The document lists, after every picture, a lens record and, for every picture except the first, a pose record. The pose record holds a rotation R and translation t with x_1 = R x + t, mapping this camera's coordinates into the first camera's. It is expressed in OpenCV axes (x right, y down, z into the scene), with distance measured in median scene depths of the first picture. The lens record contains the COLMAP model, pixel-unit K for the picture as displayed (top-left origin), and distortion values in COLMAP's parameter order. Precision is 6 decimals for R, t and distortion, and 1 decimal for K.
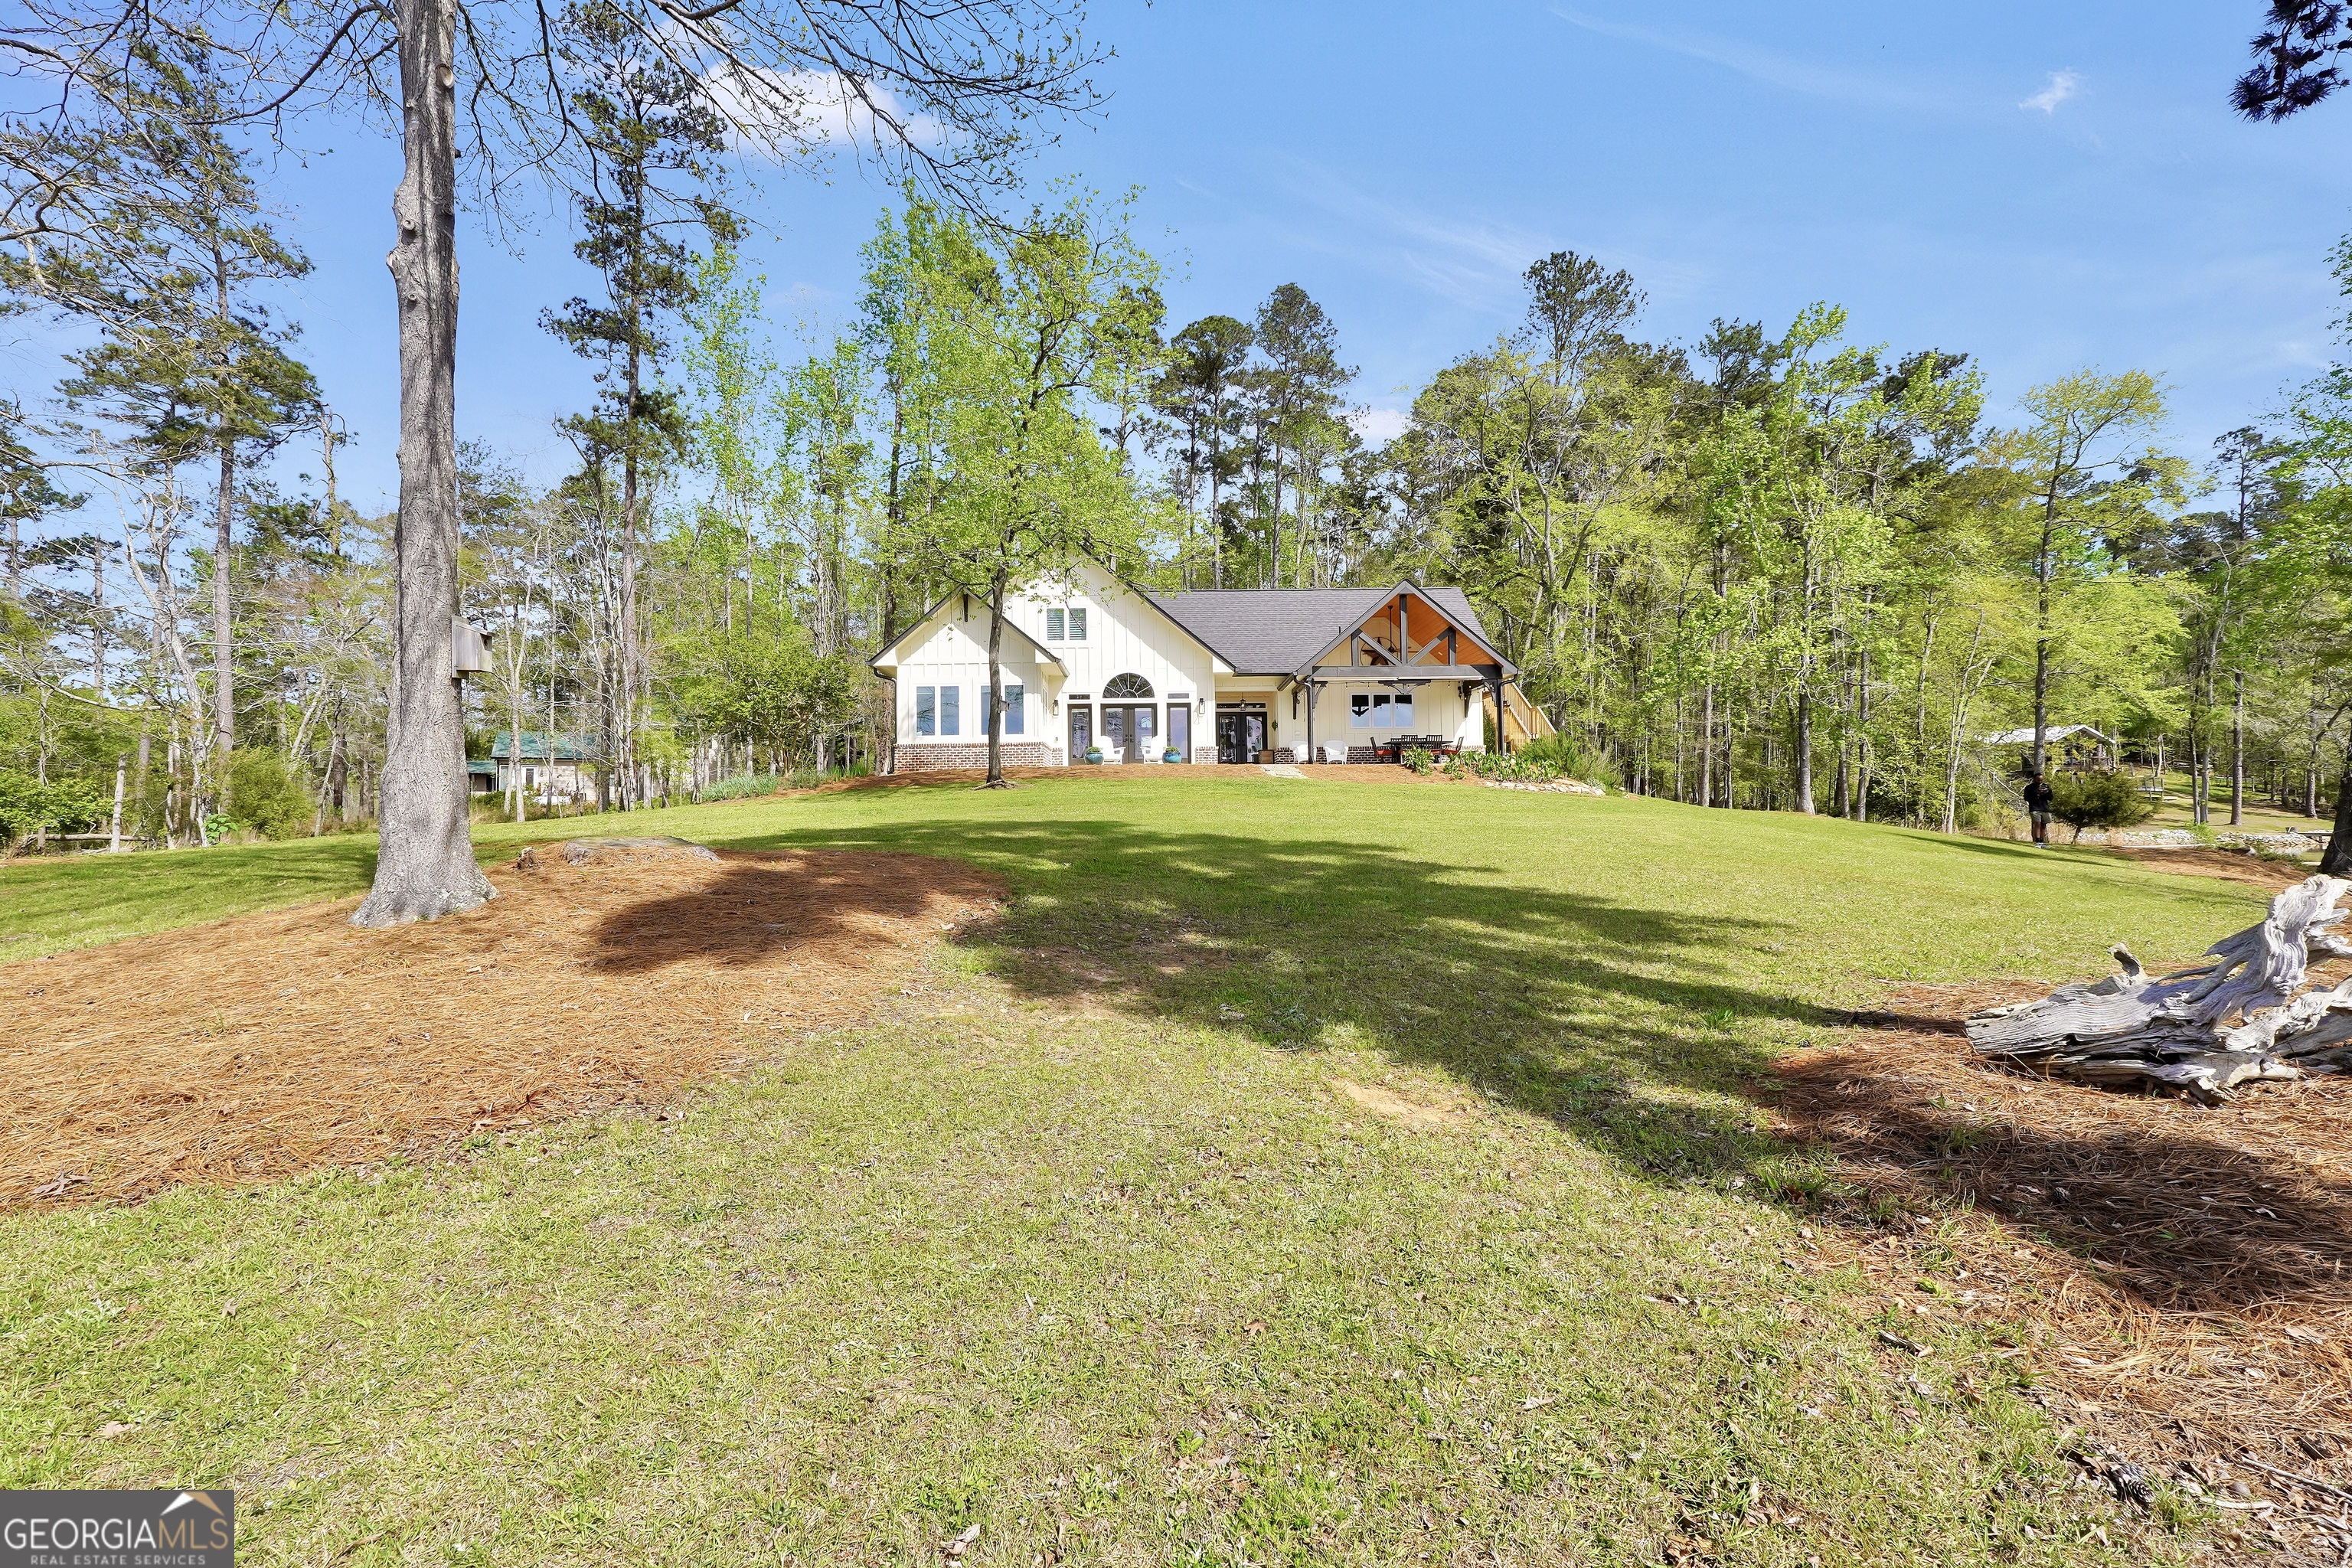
lens RADIAL K [[992.9, 0, 1176.0], [0, 992.9, 784.0], [0, 0, 1]] dist [-0.003193, 0.000366]
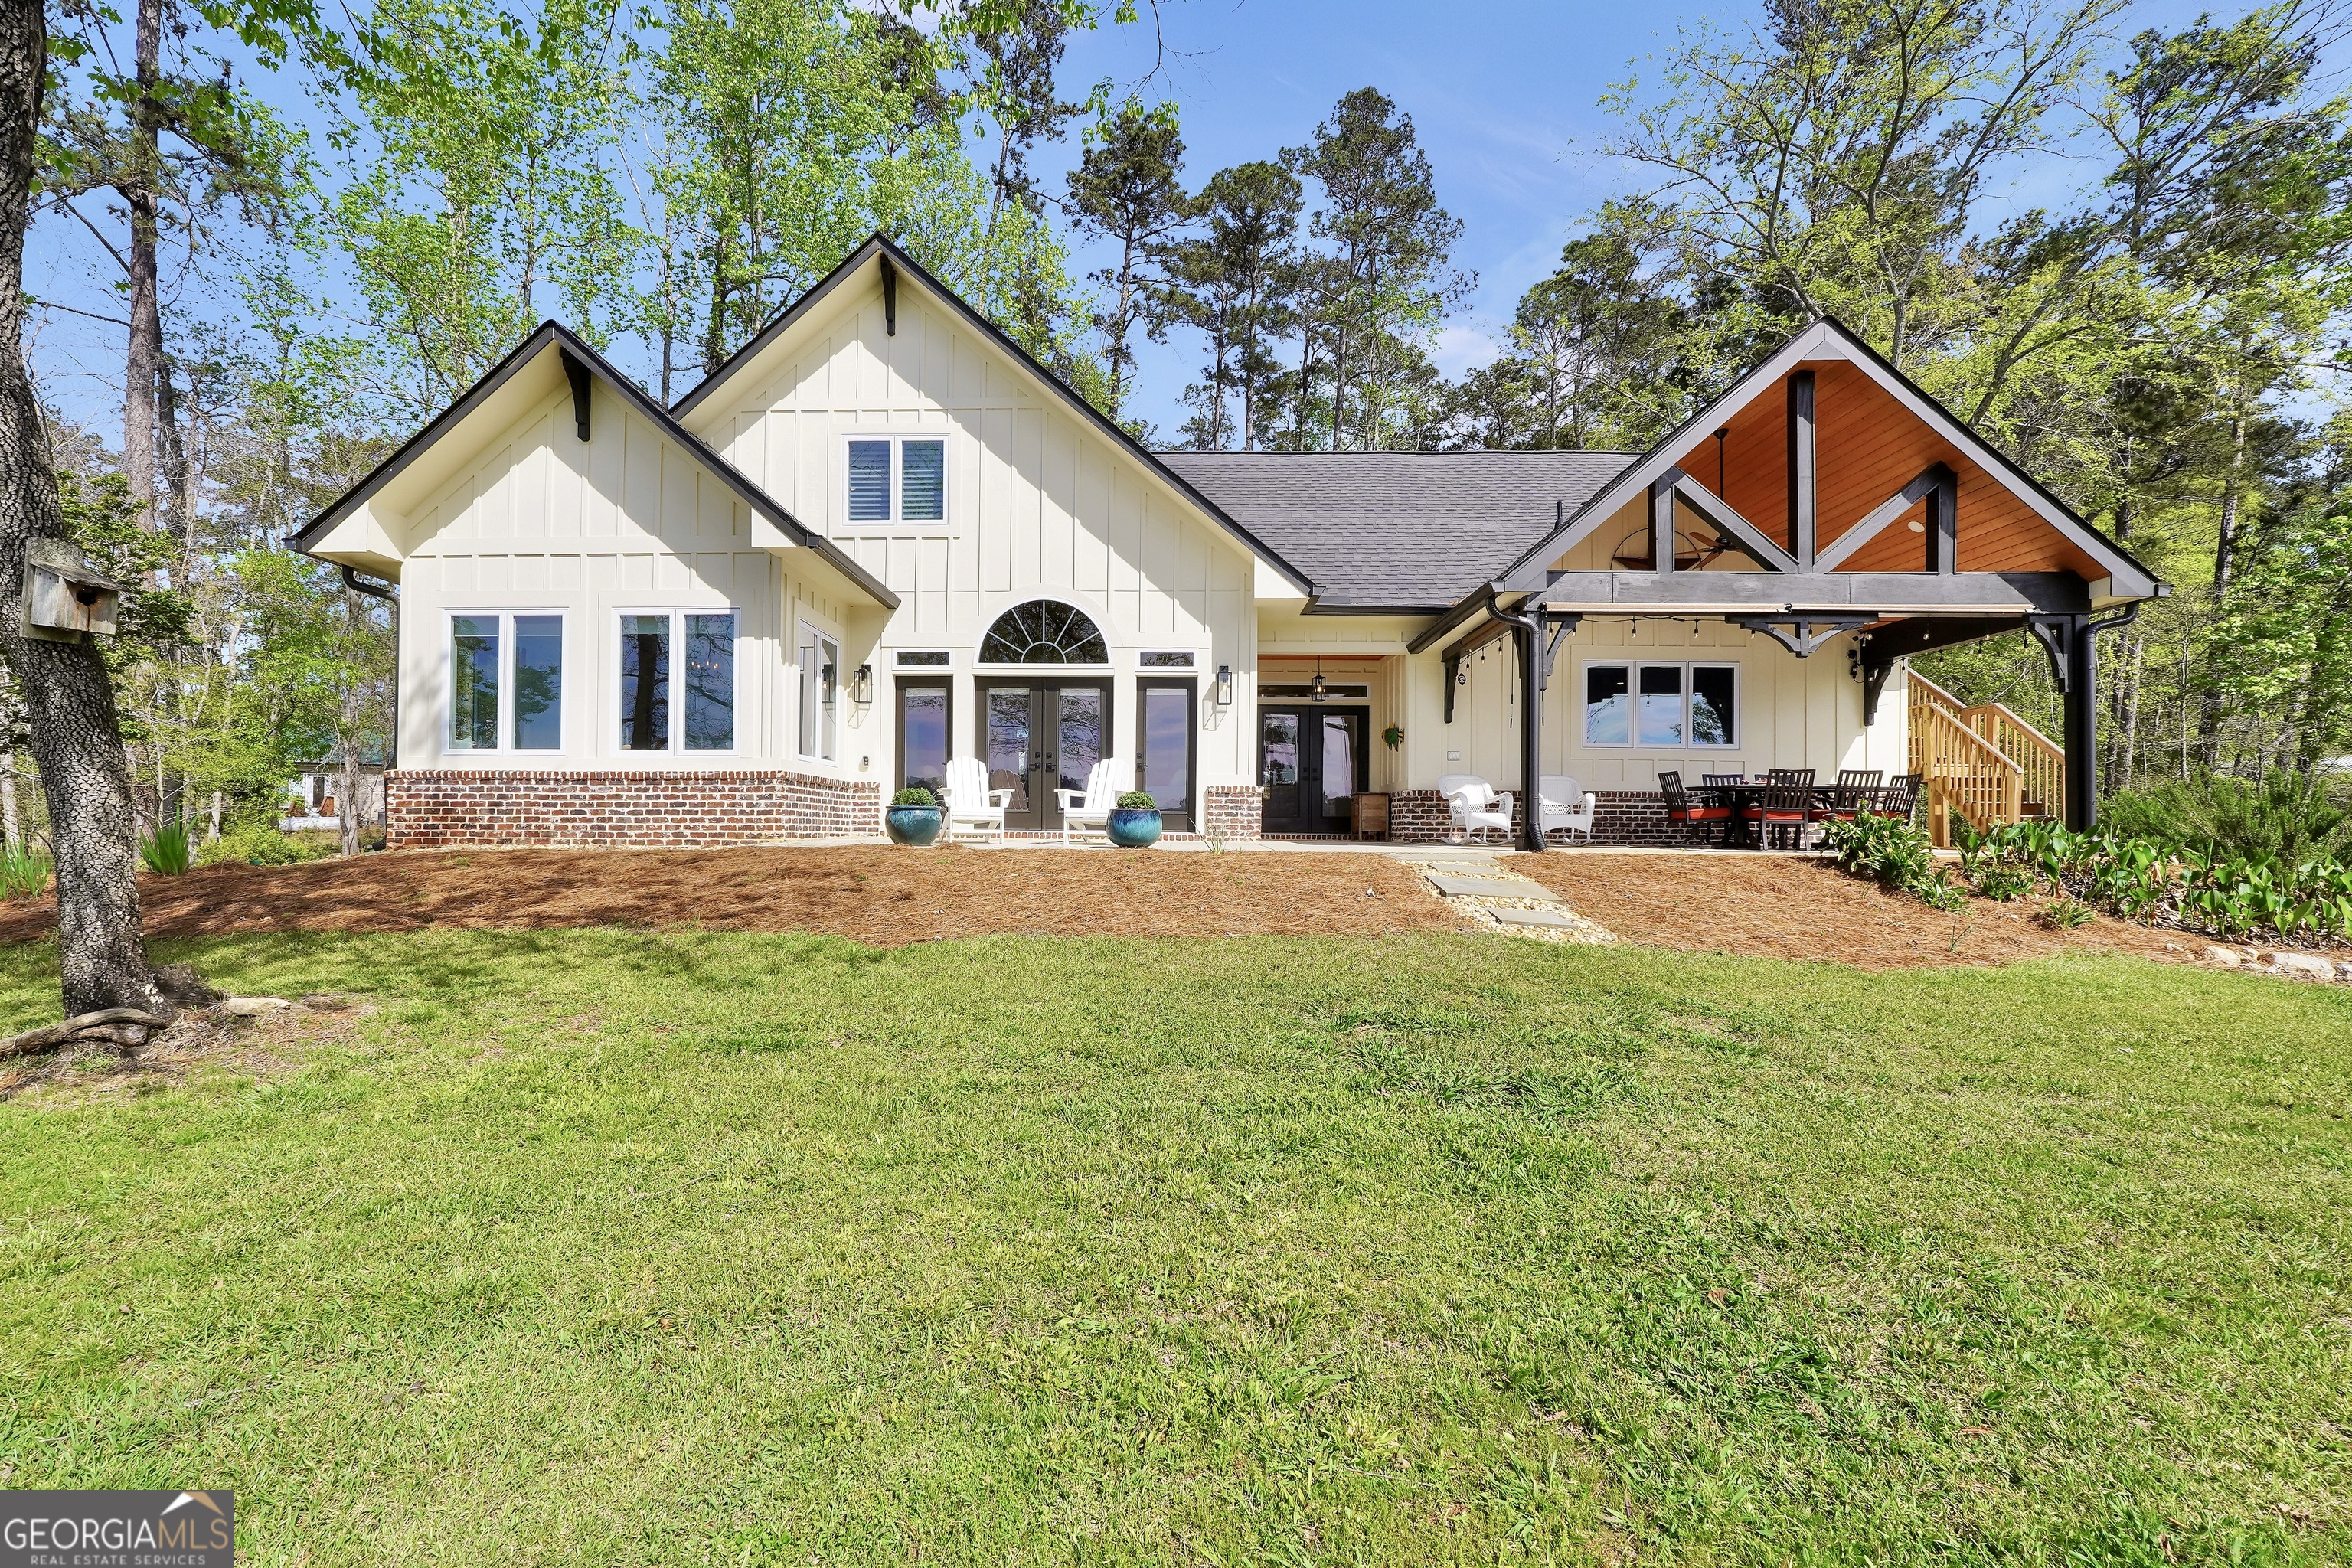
lens RADIAL K [[992.9, 0, 1176.0], [0, 992.9, 784.0], [0, 0, 1]] dist [-0.003193, 0.000366]
pose [[0.999580, 0.017643, -0.022986, 0.016337], [-0.017825, 0.999811, -0.007735, -0.034956], [0.022845, 0.008141, 0.999706, 0.596257]]
